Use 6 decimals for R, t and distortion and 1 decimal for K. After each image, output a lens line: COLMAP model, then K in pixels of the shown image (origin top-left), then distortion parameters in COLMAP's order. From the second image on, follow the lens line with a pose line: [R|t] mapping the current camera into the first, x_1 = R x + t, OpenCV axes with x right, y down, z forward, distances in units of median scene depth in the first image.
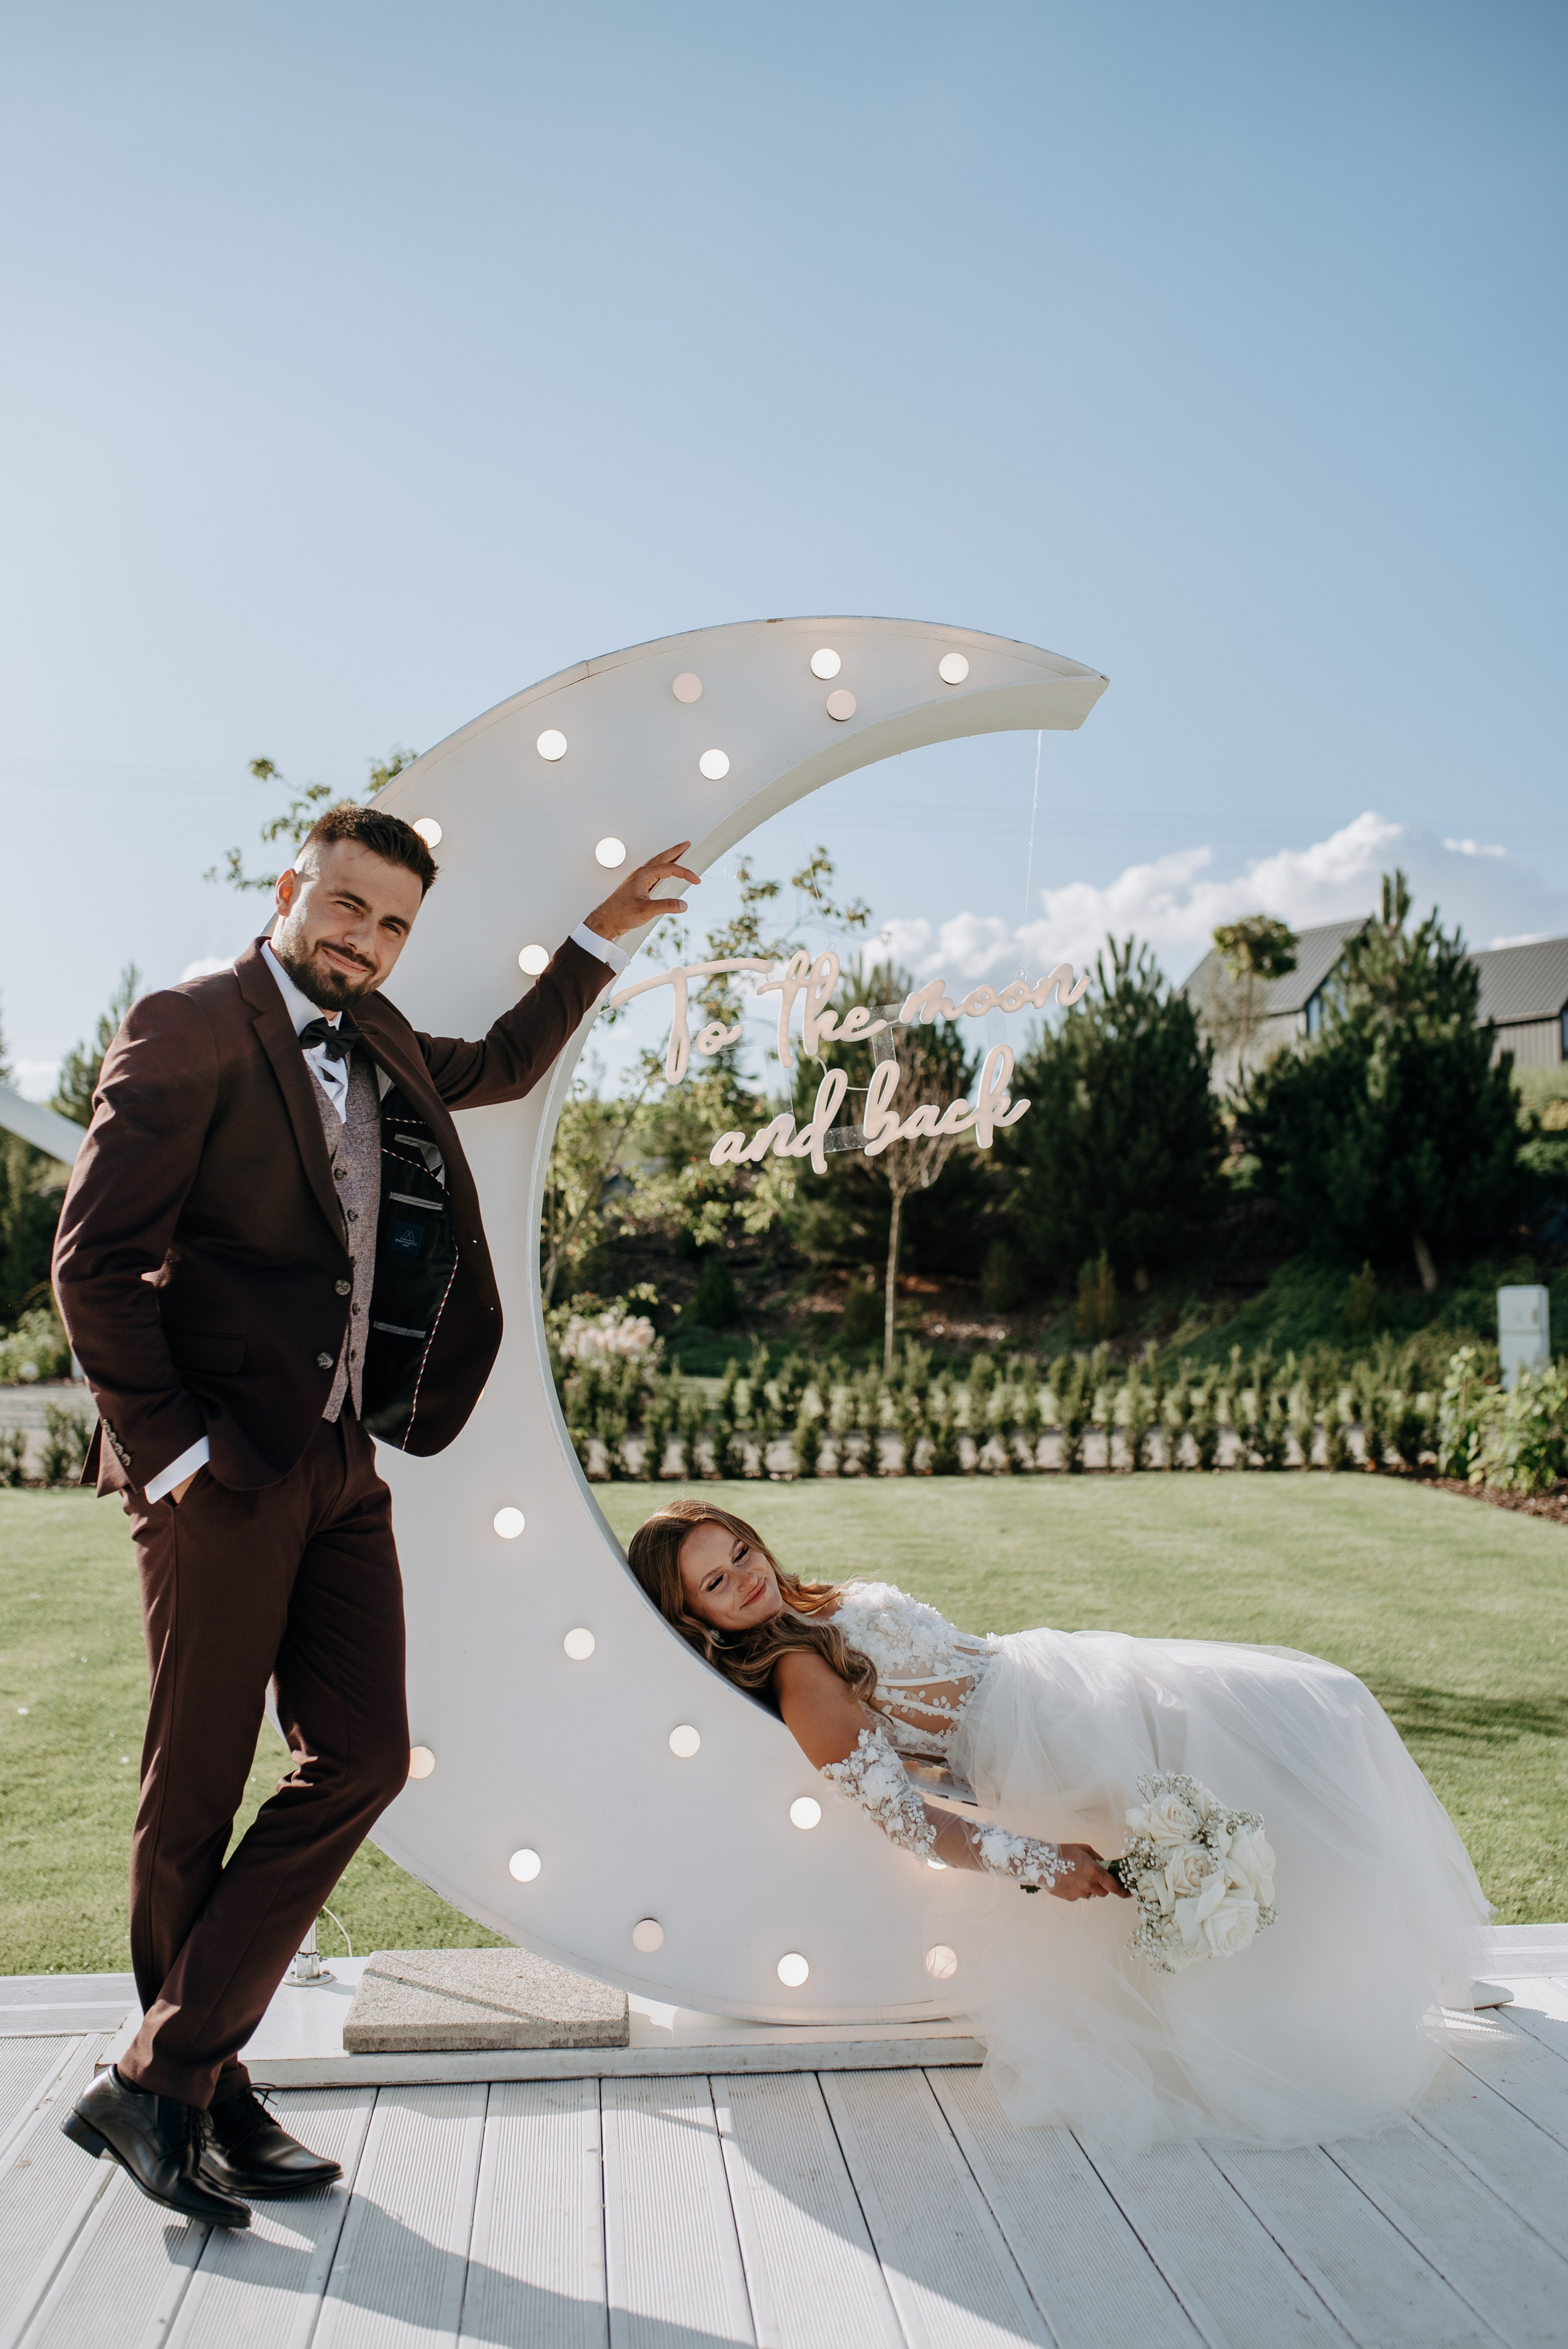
lens RADIAL K [[2263.4, 0, 784.0], [0, 2263.4, 1174.5], [0, 0, 1]] dist [-0.084972, 0.117261]
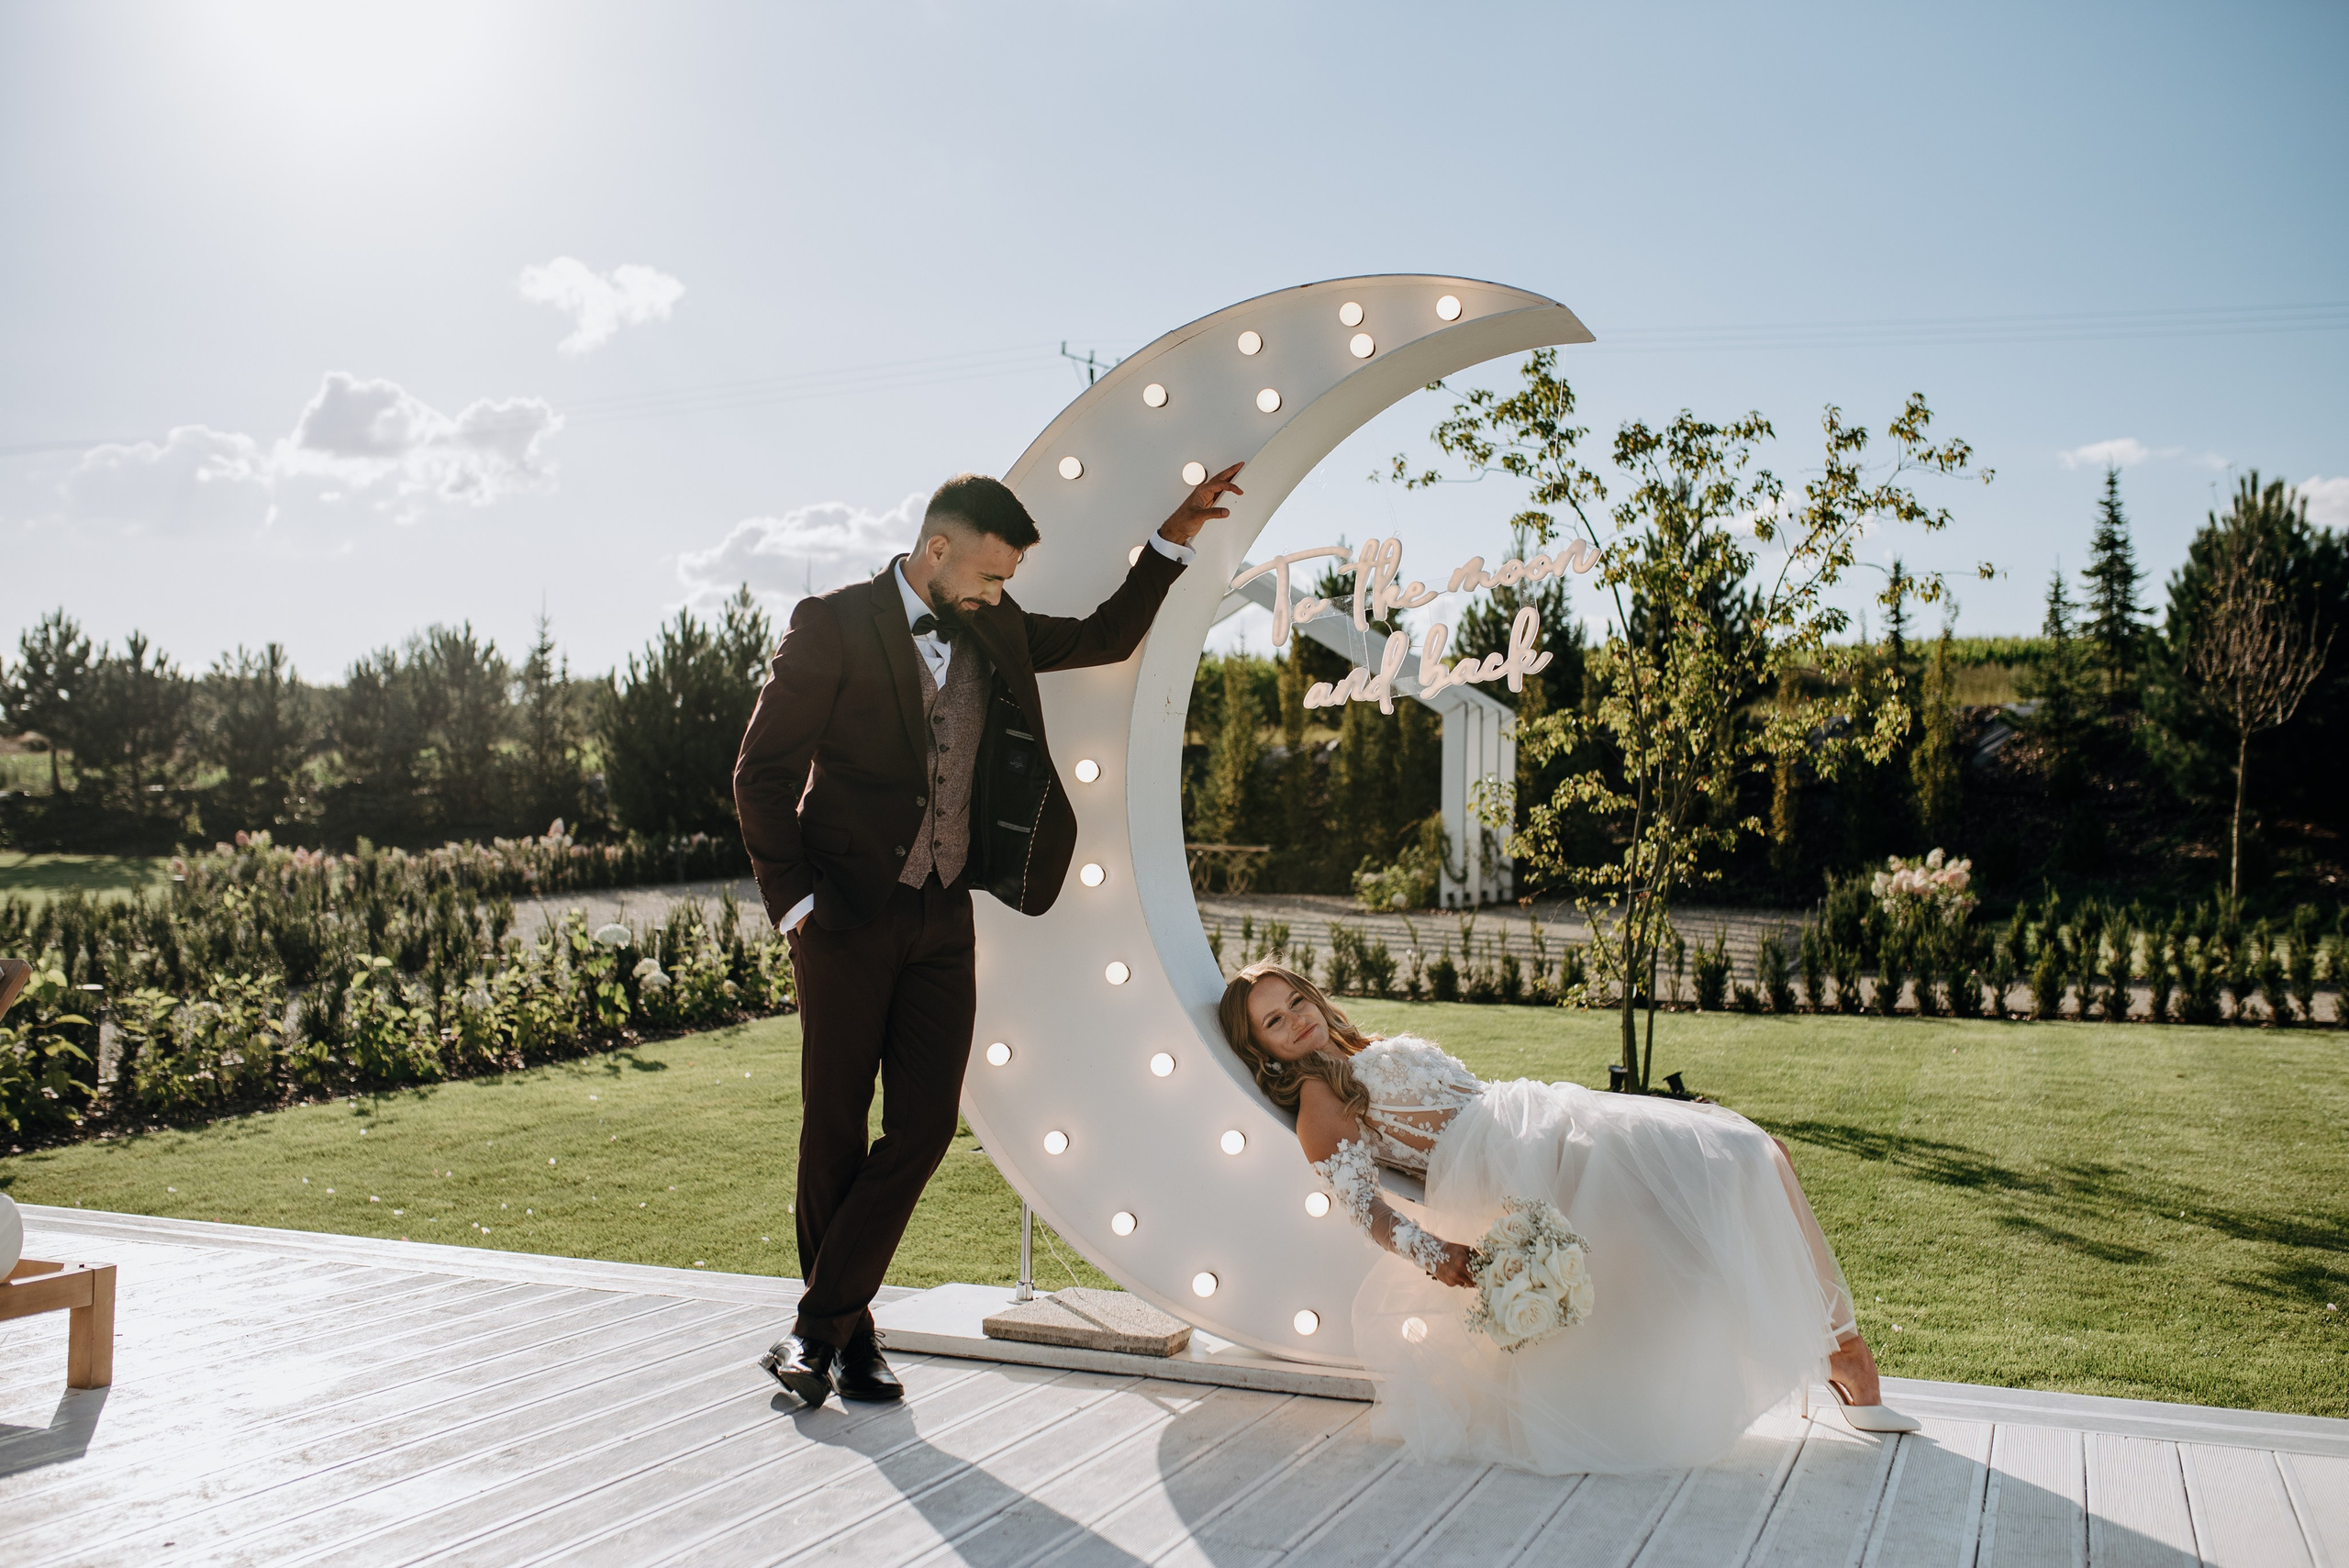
lens RADIAL K [[2263.3, 0, 1174.5], [0, 2263.3, 784.0], [0, 0, 1]] dist [-0.084972, 0.117261]
pose [[0.888291, 0.003116, -0.459270, 0.490648], [0.010168, 0.999598, 0.026447, 0.004811], [0.459168, -0.028163, 0.887903, -0.179500]]
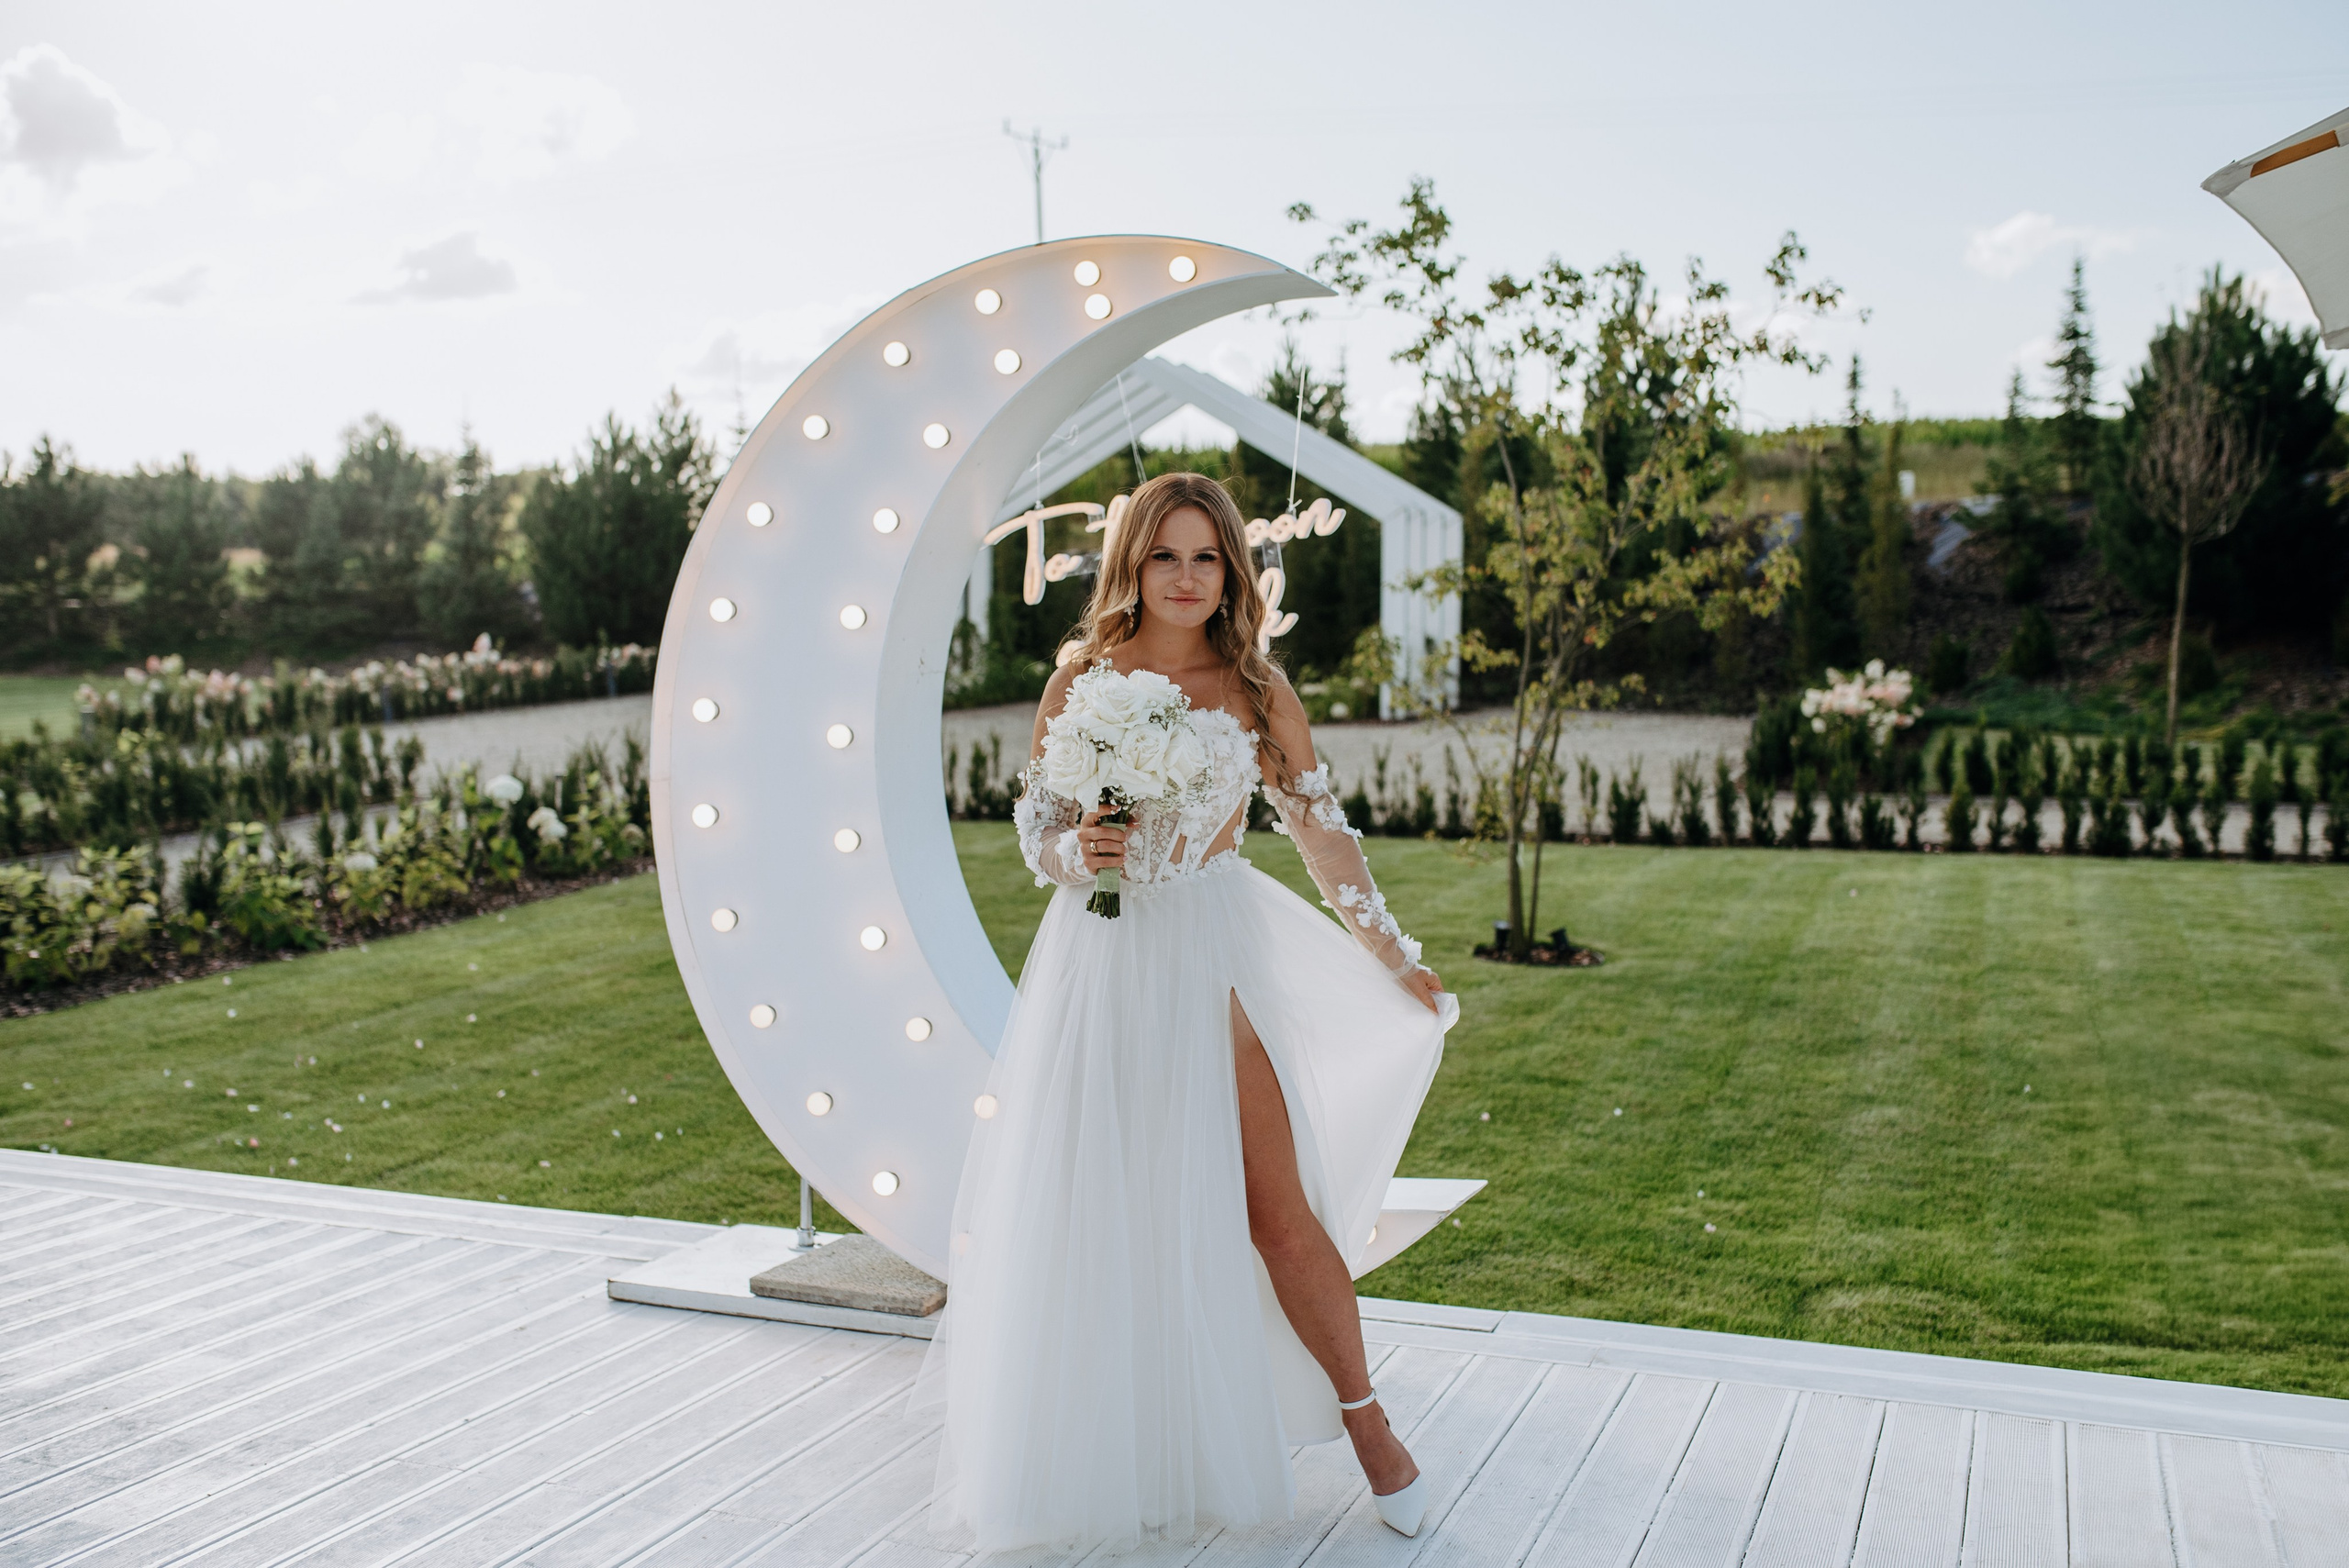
lens RADIAL K [[2303.3, 0, 1190.9], [0, 2303.3, 794.7], [0, 0, 1]] dist [-0.045987, 0.000604]
pose [[0.896588, 0.038060, -0.441227, 0.608553], [0.020221, 0.991743, 0.126637, -0.095843], [0.442404, -0.122463, 0.888415, -0.134113]]
